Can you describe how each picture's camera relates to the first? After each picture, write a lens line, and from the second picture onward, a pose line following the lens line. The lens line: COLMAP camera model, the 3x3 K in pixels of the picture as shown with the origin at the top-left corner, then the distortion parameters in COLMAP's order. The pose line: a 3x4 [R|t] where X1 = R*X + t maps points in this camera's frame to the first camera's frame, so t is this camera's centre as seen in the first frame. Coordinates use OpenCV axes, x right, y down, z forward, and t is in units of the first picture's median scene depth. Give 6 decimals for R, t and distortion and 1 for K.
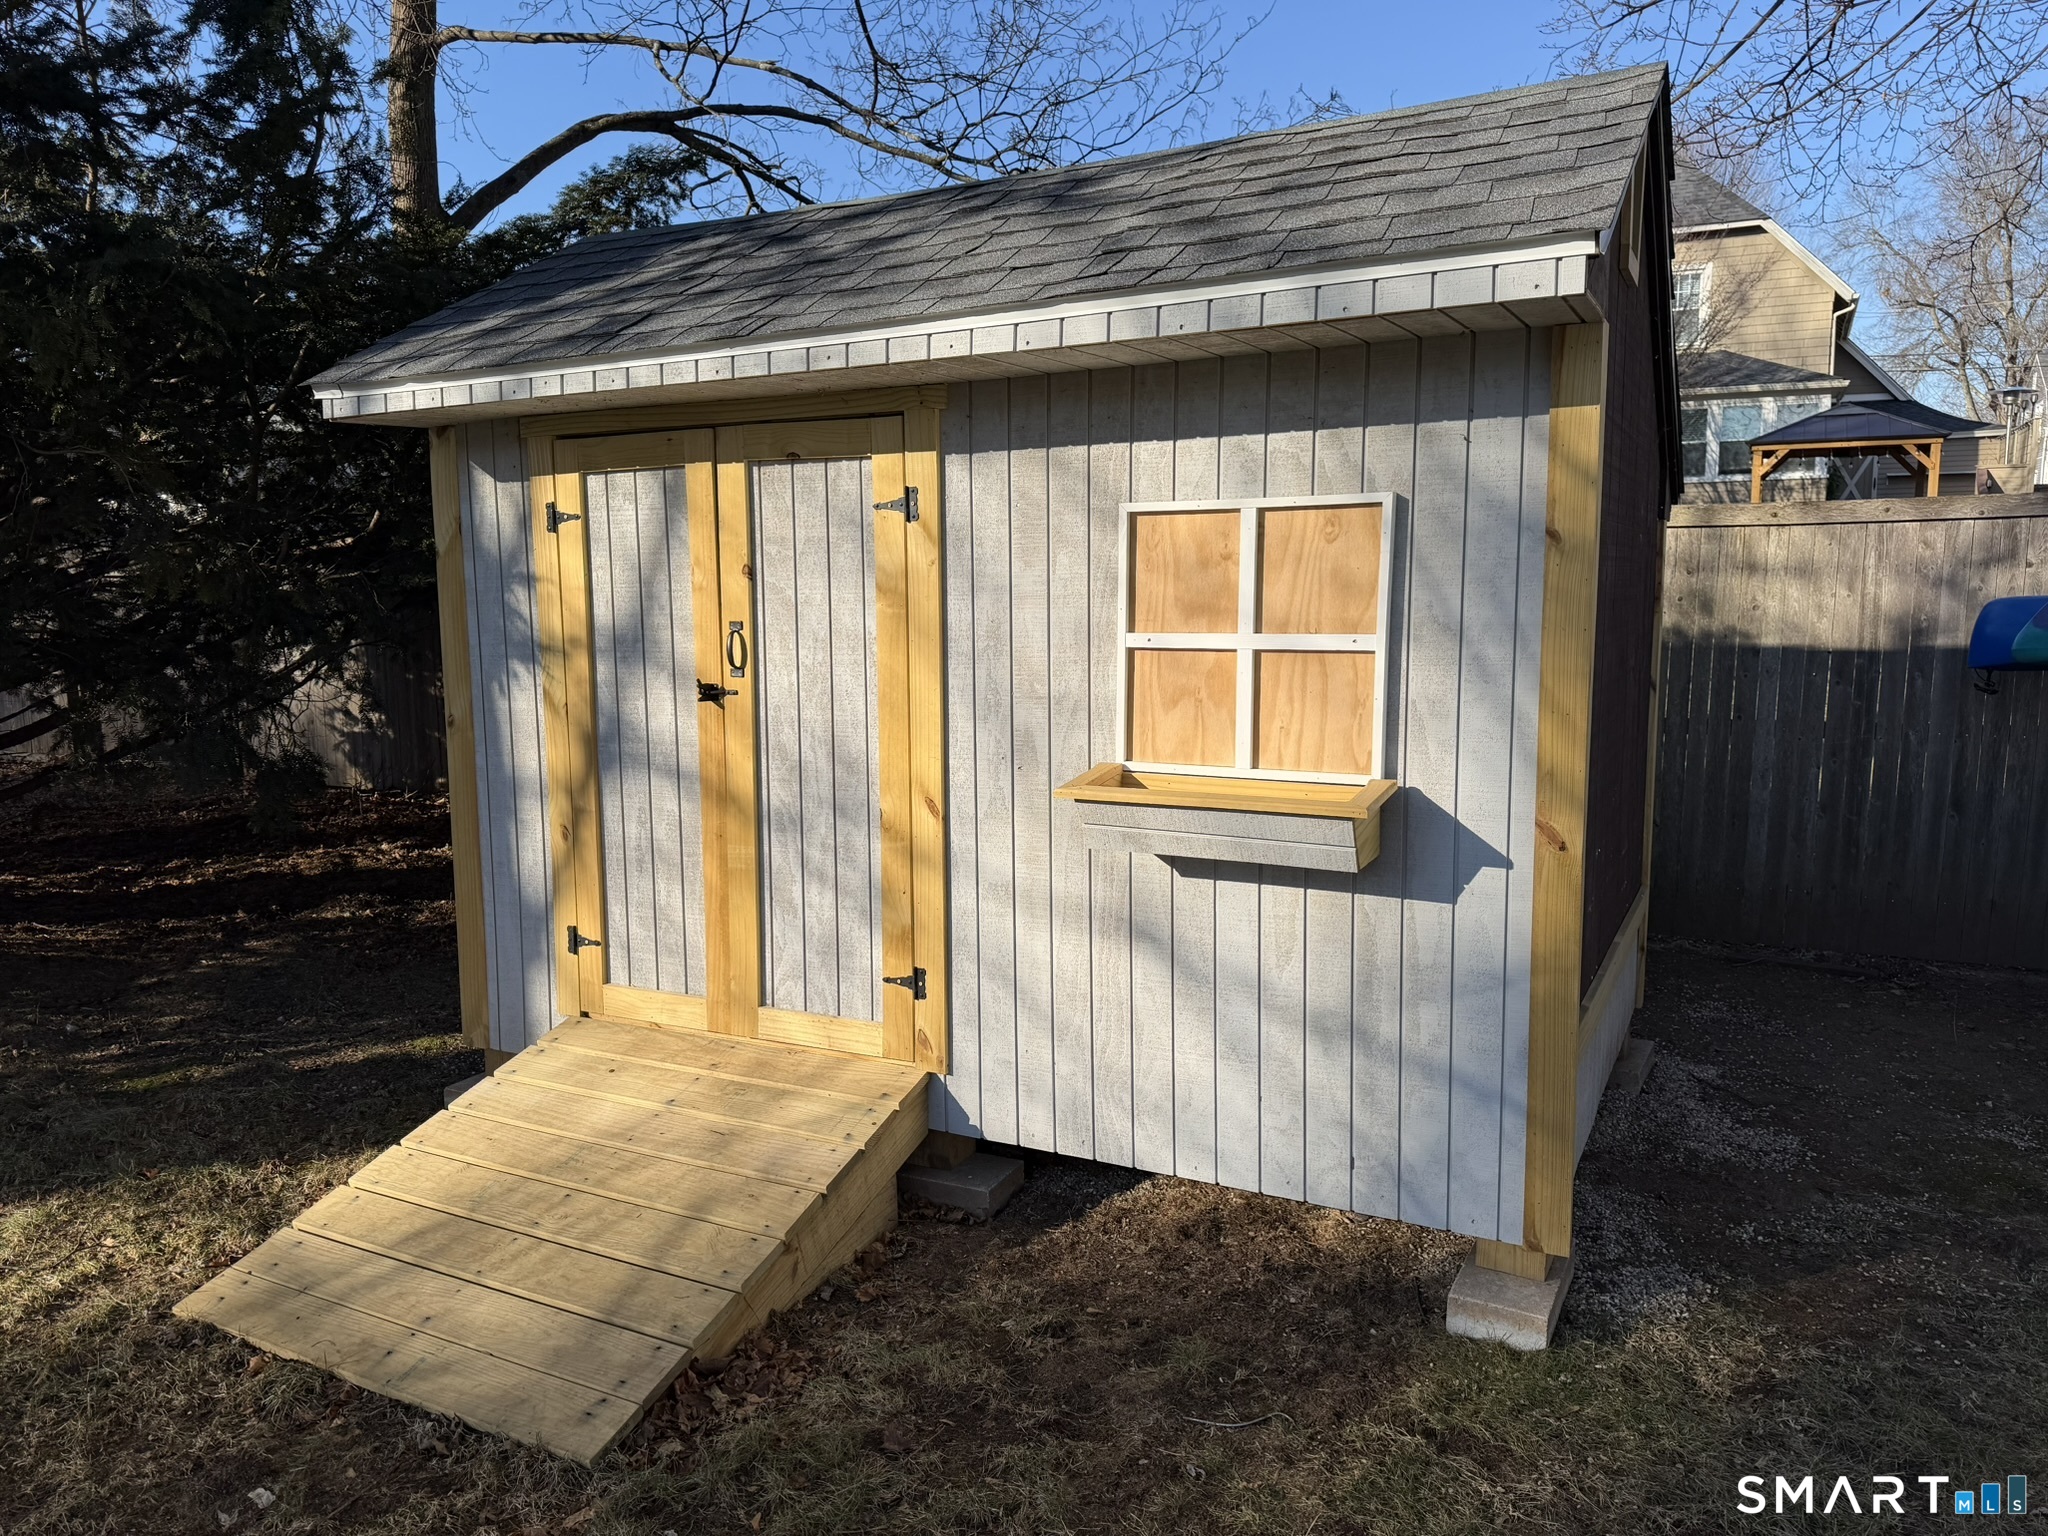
lens RADIAL K [[1412.3, 0, 1025.9], [0, 1412.3, 785.8], [0, 0, 1]] dist [0.074604, -0.110198]
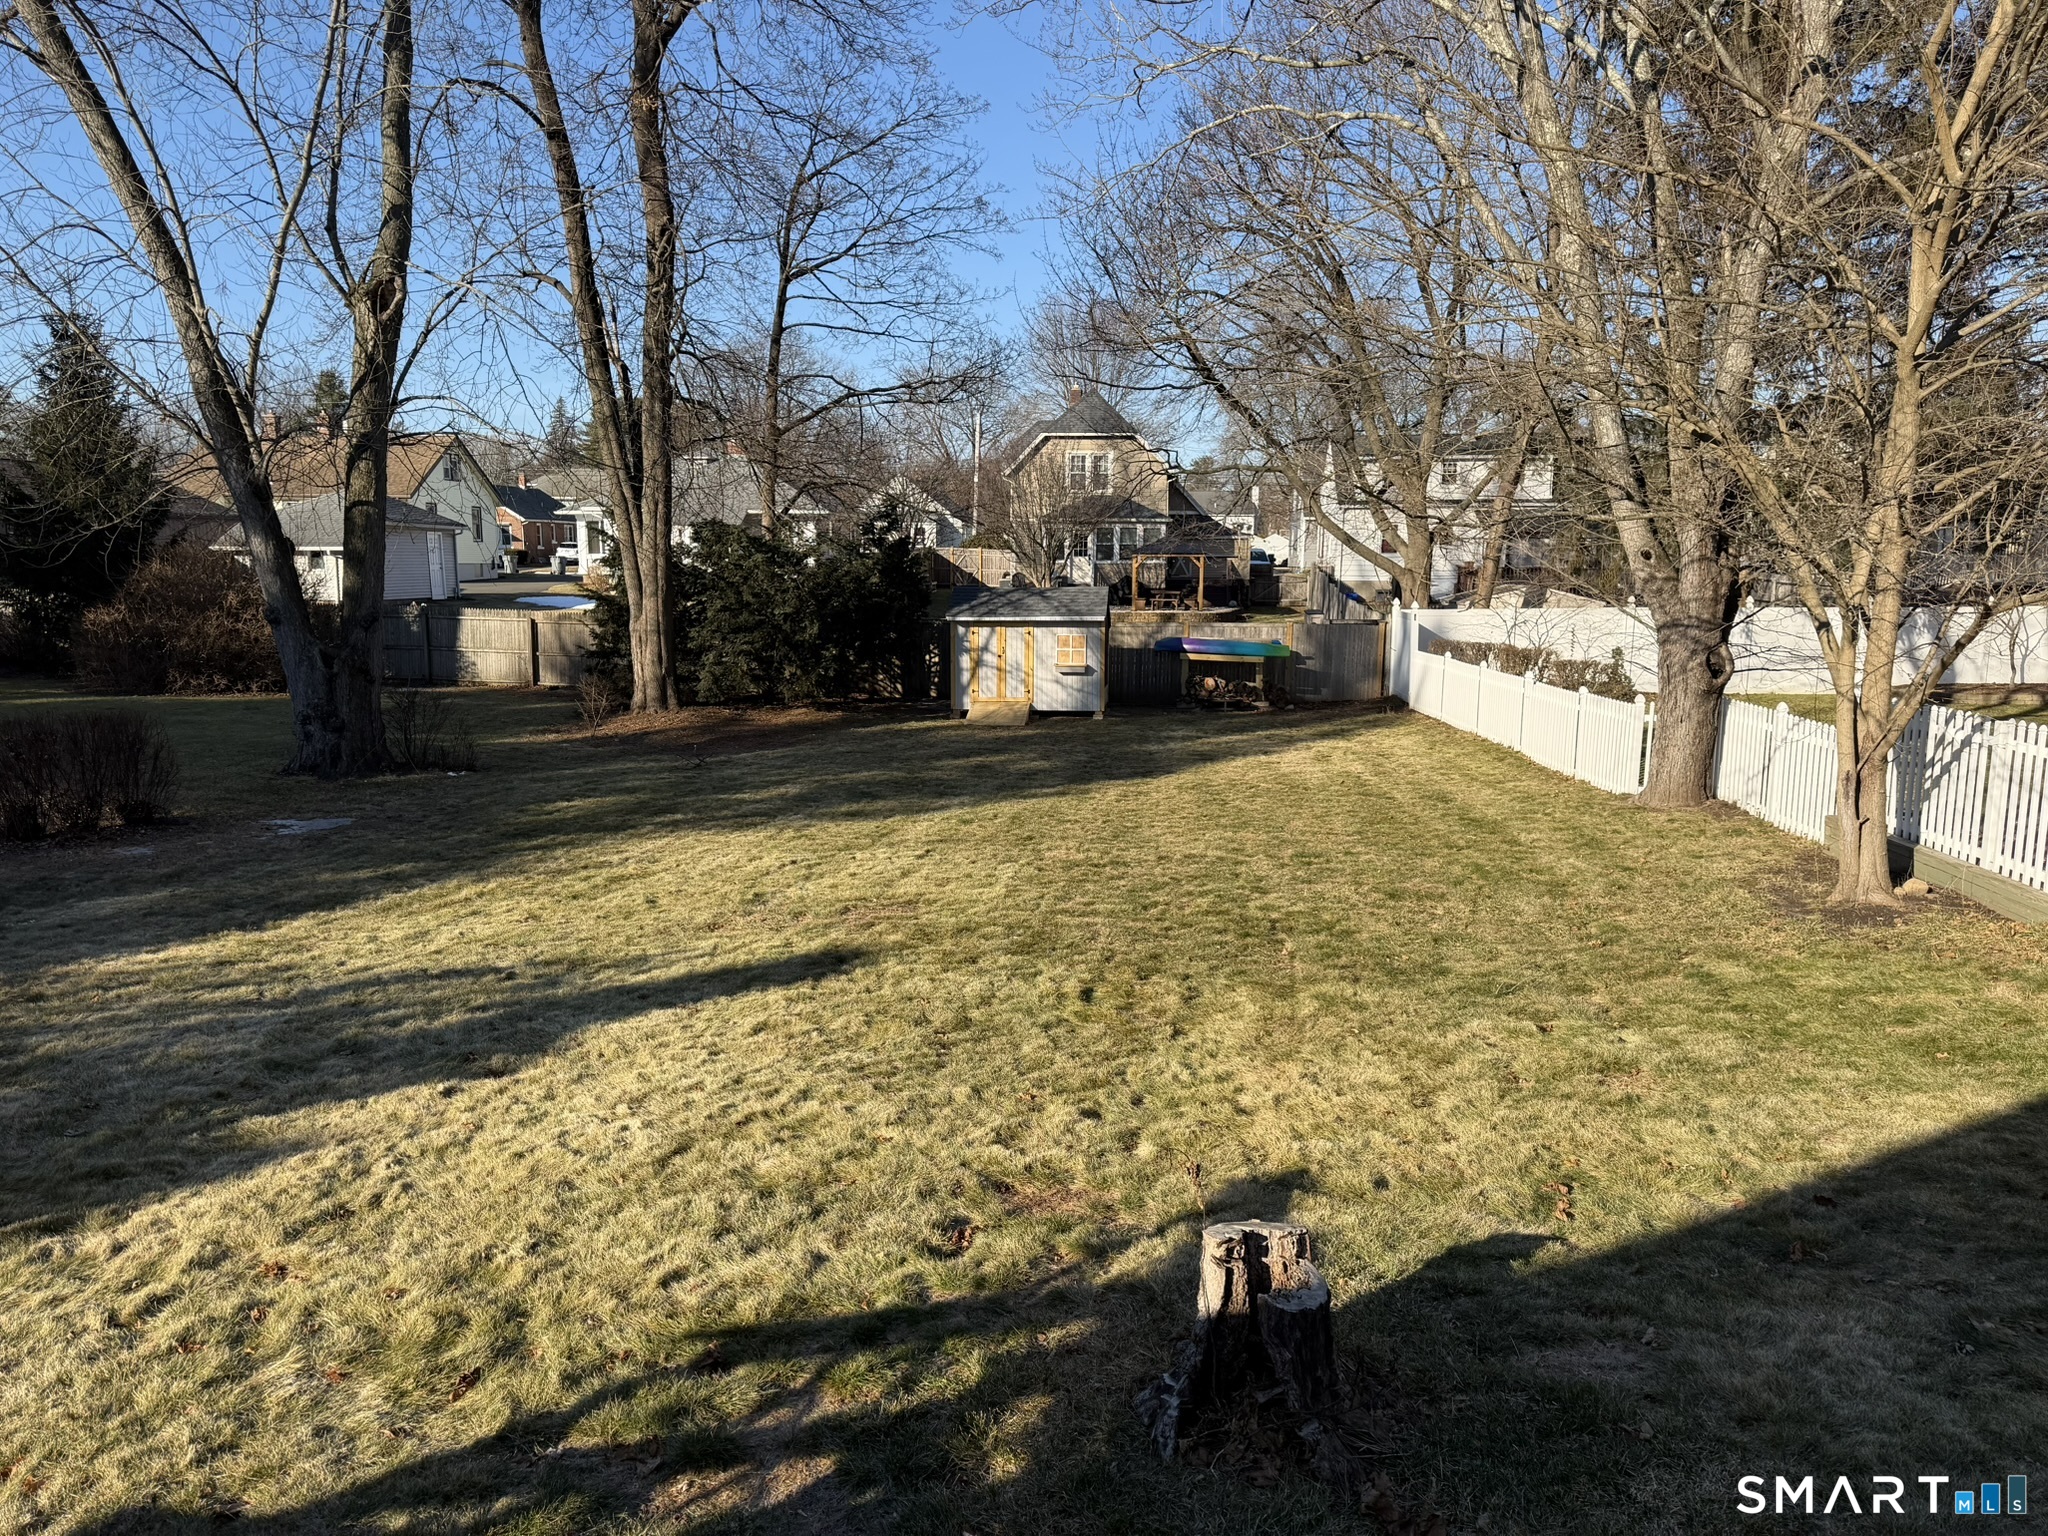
lens RADIAL K [[1412.3, 0, 1025.9], [0, 1412.3, 785.8], [0, 0, 1]] dist [0.074604, -0.110198]
pose [[0.931182, -0.039469, 0.362412, -2.811019], [0.033623, 0.999183, 0.022427, 0.460796], [-0.363001, -0.008698, 0.931748, -6.039959]]
